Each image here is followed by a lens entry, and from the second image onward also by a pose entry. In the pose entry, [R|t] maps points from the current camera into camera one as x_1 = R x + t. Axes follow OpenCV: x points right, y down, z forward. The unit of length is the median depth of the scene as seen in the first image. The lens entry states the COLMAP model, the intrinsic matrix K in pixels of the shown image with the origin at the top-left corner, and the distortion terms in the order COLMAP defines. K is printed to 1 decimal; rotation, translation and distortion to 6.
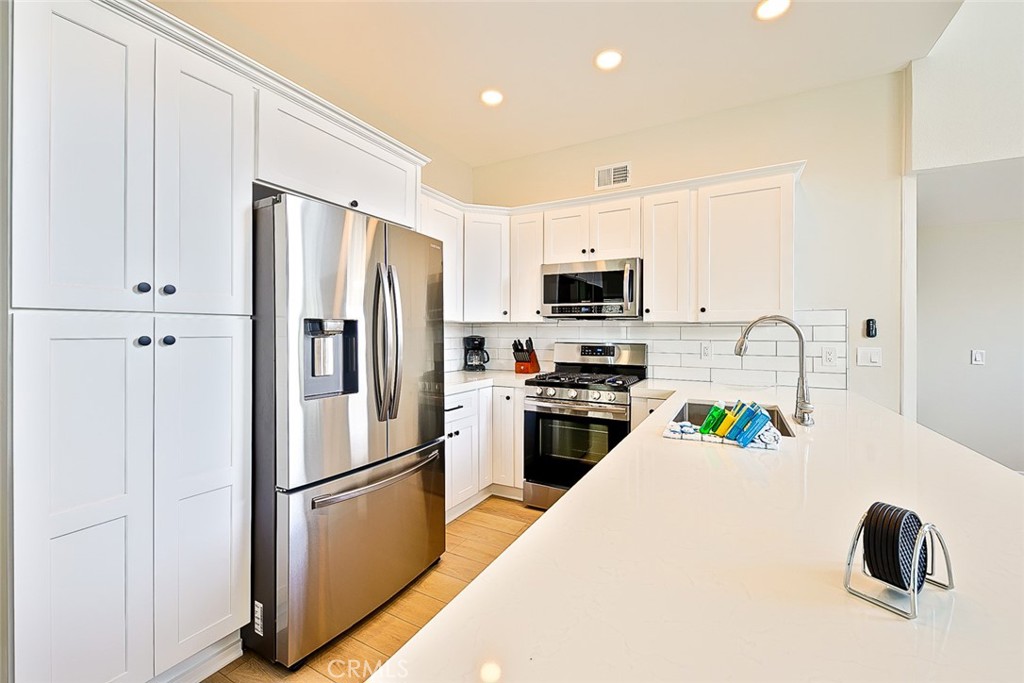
lens RADIAL K [[411.9, 0, 515.0], [0, 411.9, 334.1], [0, 0, 1]] dist [0.000270, 0.000179]
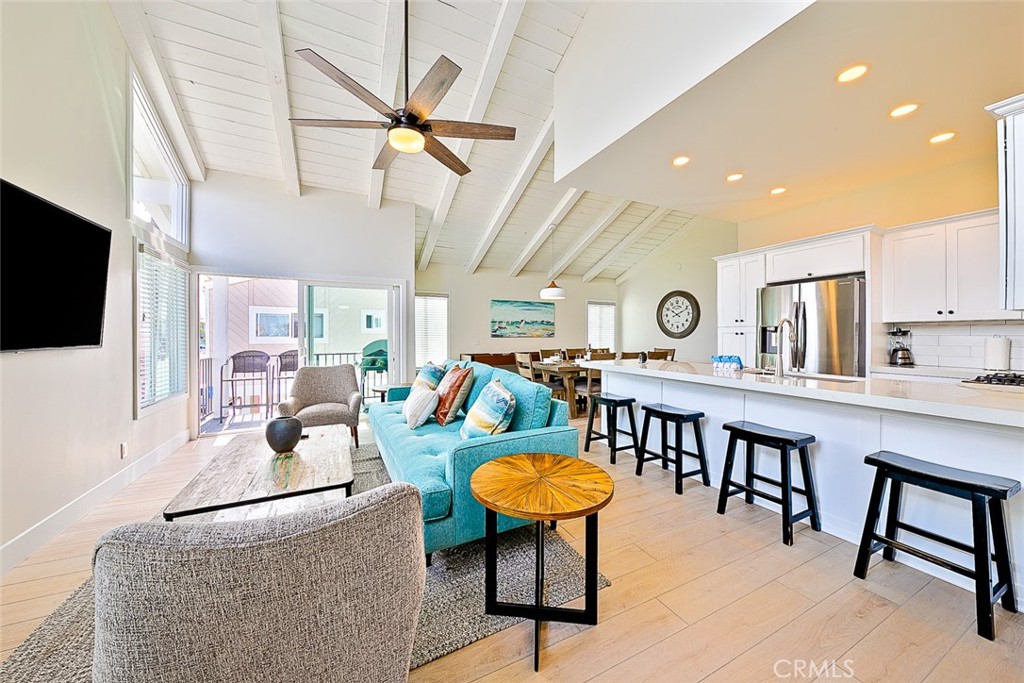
lens RADIAL K [[348.2, 0, 511.9], [0, 348.2, 331.6], [0, 0, 1]] dist [0.000480, -0.000006]
pose [[-0.576277, -0.011297, -0.817177, 1.369813], [-0.006073, 0.999936, -0.009542, 0.018305], [0.817232, -0.000536, -0.576309, 0.490525]]
